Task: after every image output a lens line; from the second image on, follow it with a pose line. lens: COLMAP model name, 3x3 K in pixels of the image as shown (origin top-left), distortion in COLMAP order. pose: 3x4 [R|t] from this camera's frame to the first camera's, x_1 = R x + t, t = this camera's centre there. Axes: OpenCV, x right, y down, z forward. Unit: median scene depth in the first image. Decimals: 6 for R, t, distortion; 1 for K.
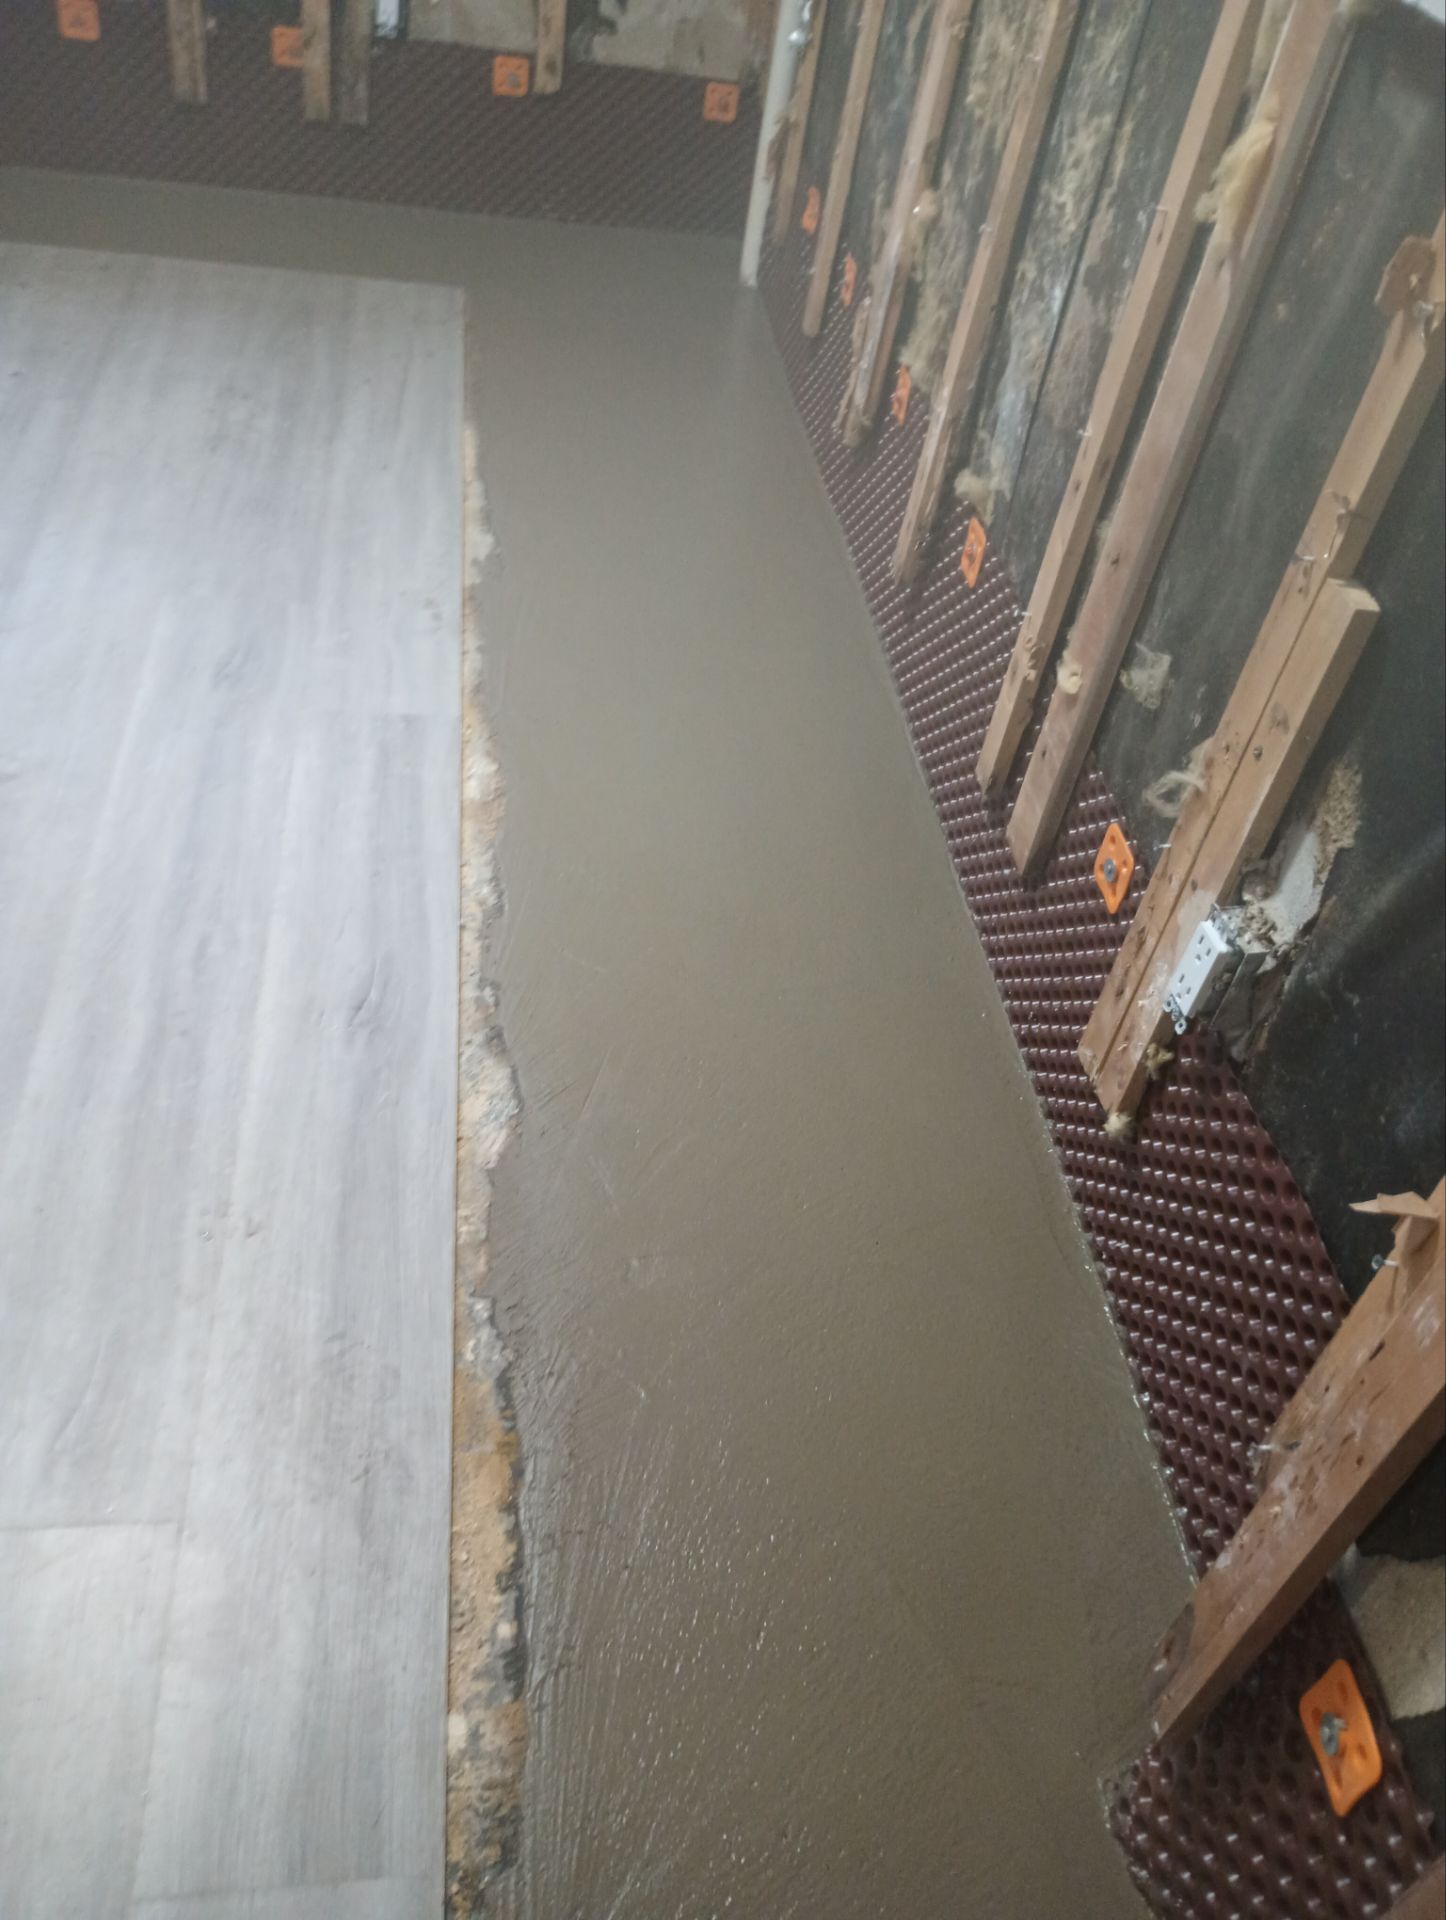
lens RADIAL K [[1591.0, 0, 732.5], [0, 1591.0, 965.6], [0, 0, 1]] dist [0.066984, -0.078134]
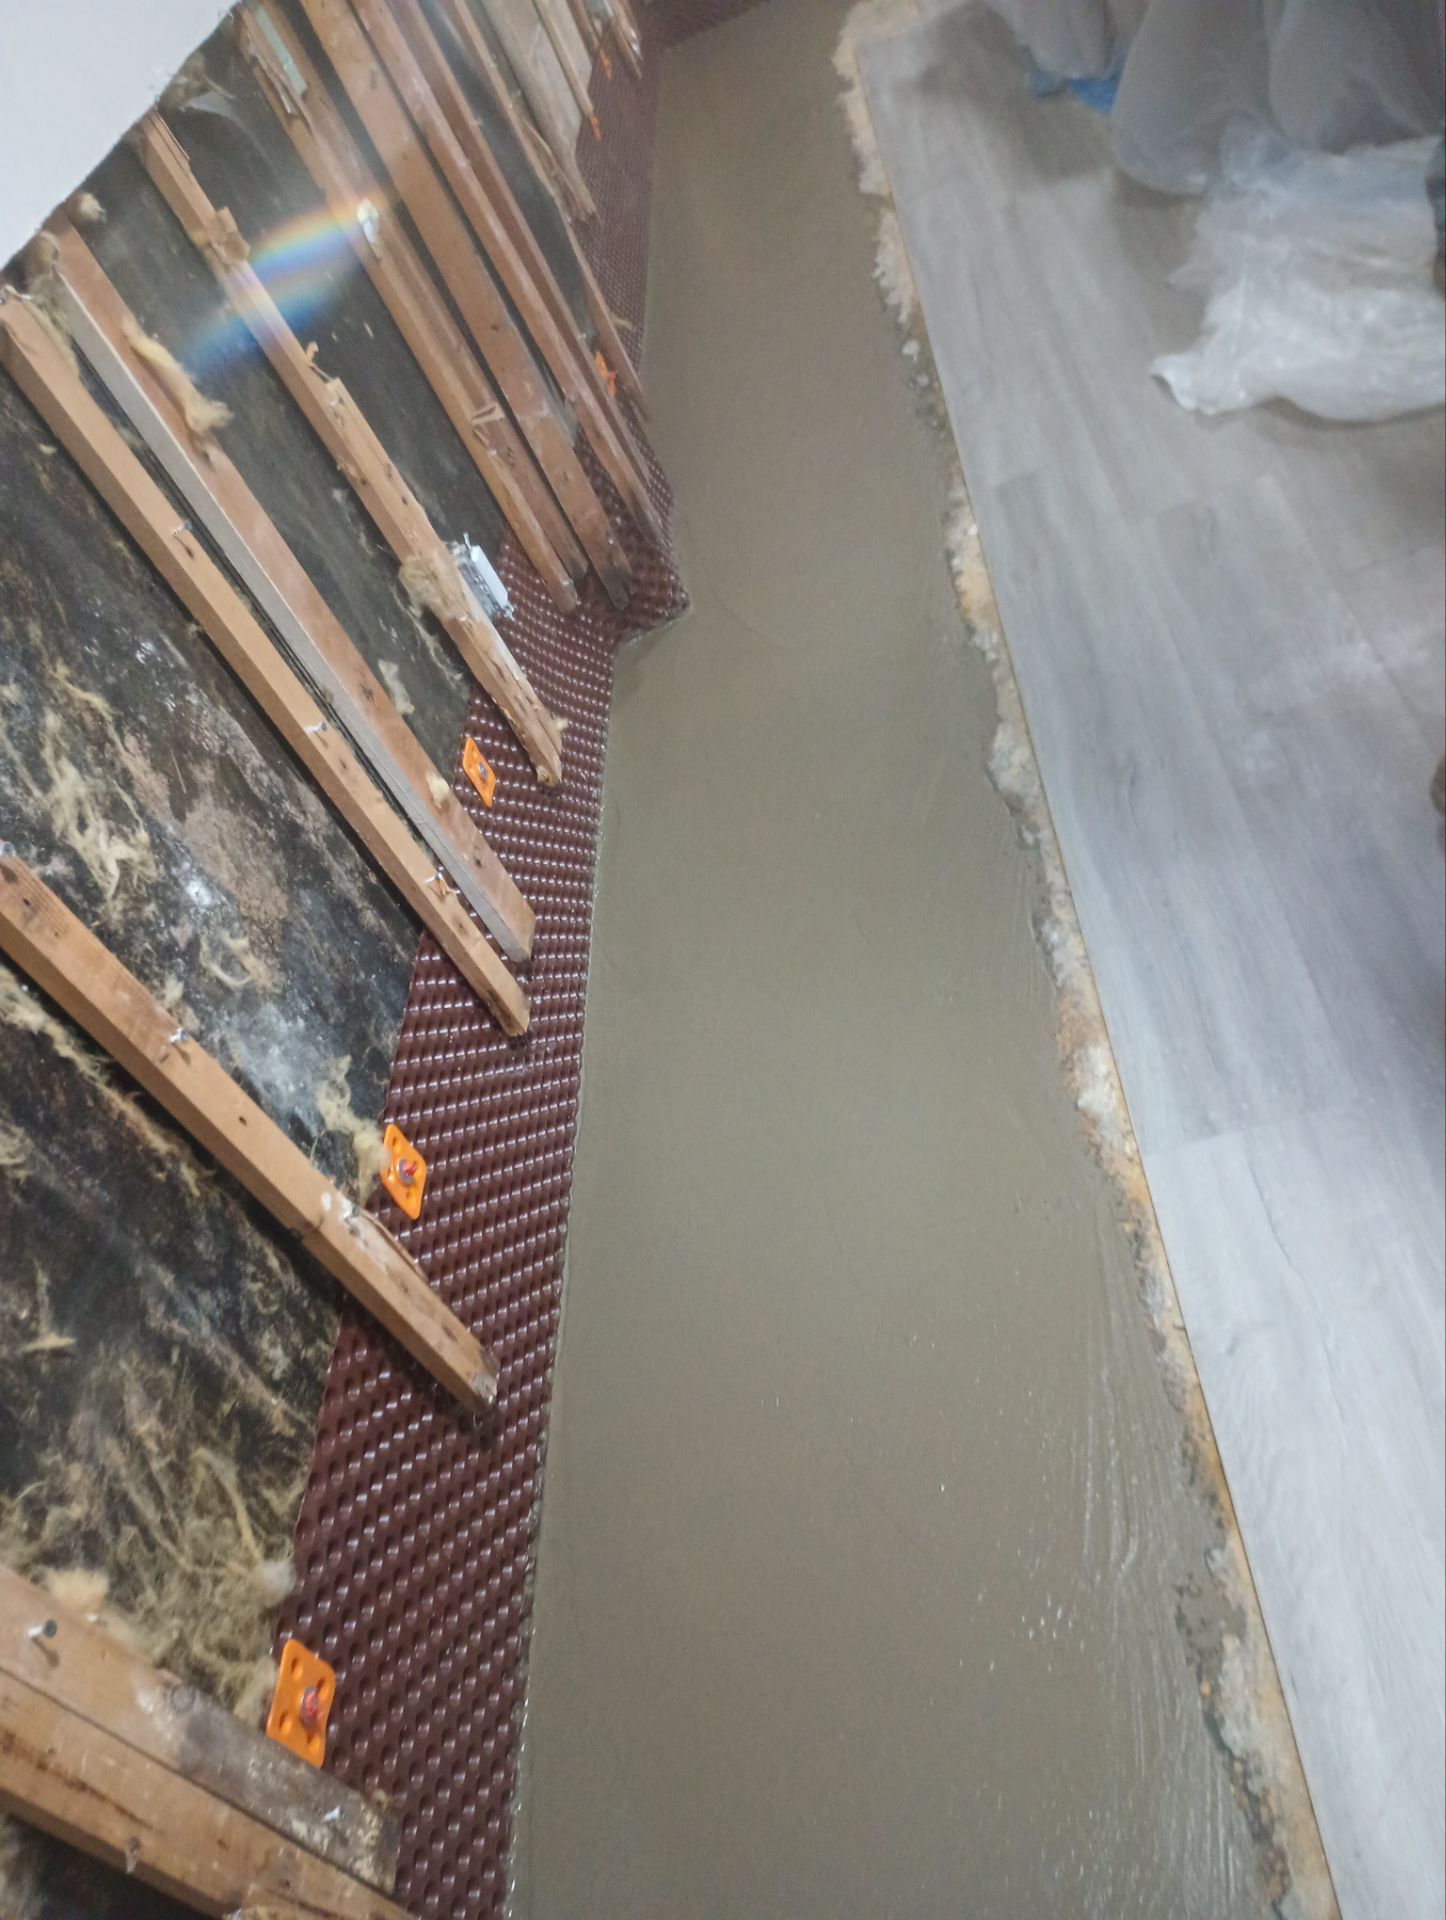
lens RADIAL K [[1591.0, 0, 732.5], [0, 1591.0, 965.6], [0, 0, 1]] dist [0.066984, -0.078134]
pose [[-0.969270, 0.093212, 0.227654, -0.189190], [0.232733, 0.047689, 0.971371, -1.061521], [0.079687, 0.994504, -0.067917, 1.097097]]
